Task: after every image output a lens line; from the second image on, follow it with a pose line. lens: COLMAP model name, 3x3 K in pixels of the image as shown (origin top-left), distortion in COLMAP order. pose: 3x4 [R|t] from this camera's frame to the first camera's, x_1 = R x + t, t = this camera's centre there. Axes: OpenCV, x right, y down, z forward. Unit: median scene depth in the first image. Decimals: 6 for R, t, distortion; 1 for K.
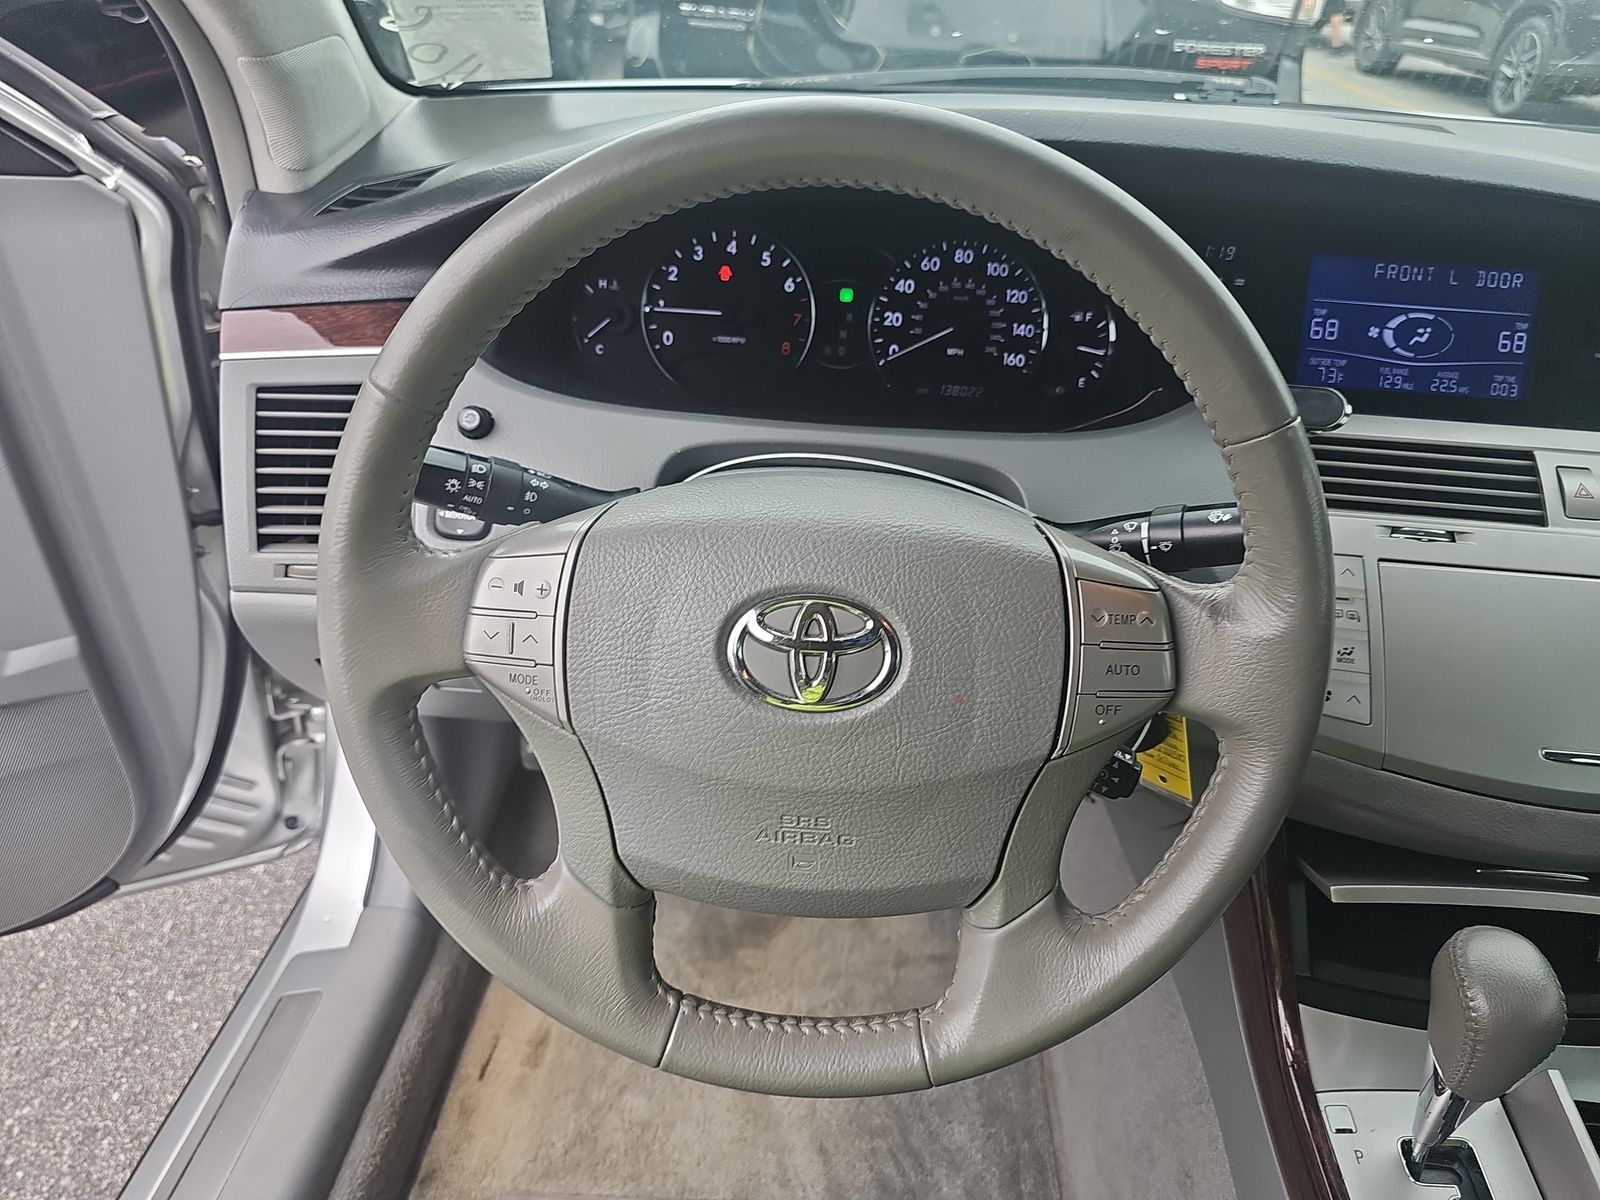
lens RADIAL K [[1081.9, 0, 799.7], [0, 1081.9, 593.8], [0, 0, 1]] dist [0.025035, -0.014419]
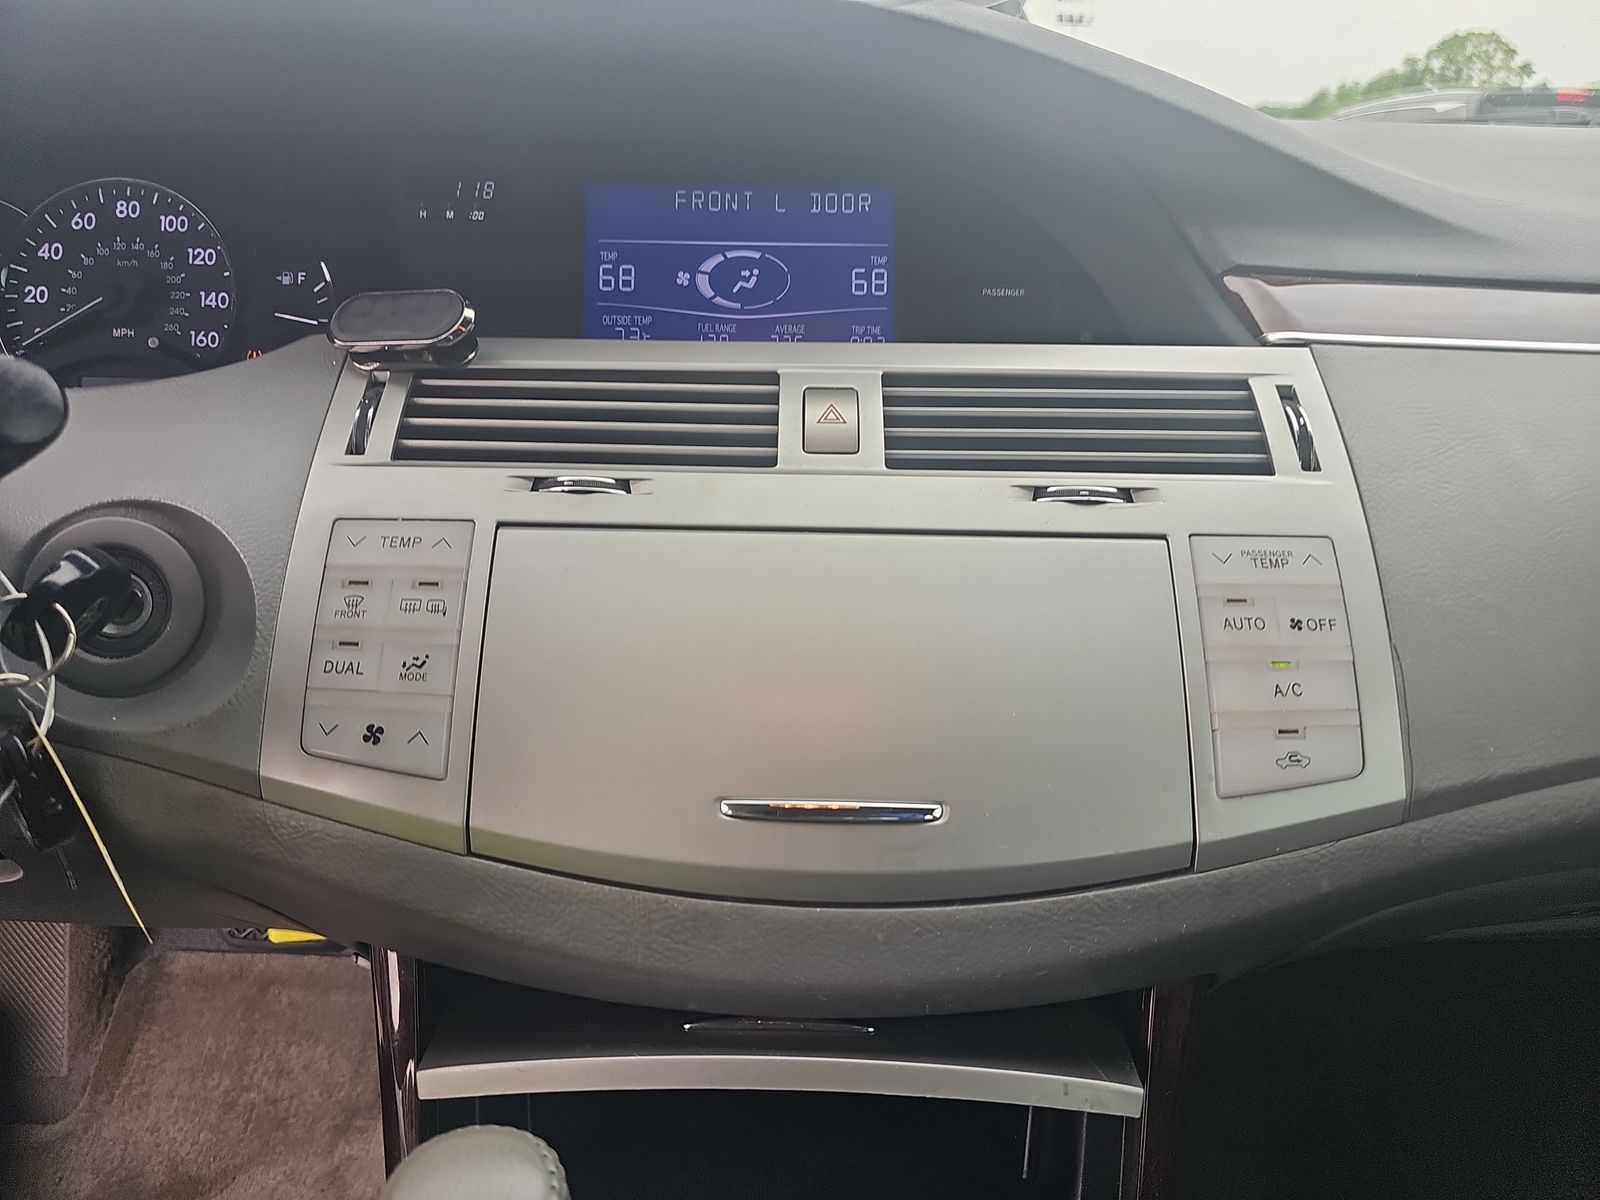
lens RADIAL K [[1081.9, 0, 801.4], [0, 1081.9, 605.9], [0, 0, 1]] dist [0.025035, -0.014419]
pose [[0.998601, -0.052790, -0.003001, 0.598102], [0.051054, 0.977411, -0.205090, 0.131853], [0.013760, 0.204650, 0.978738, 0.326808]]
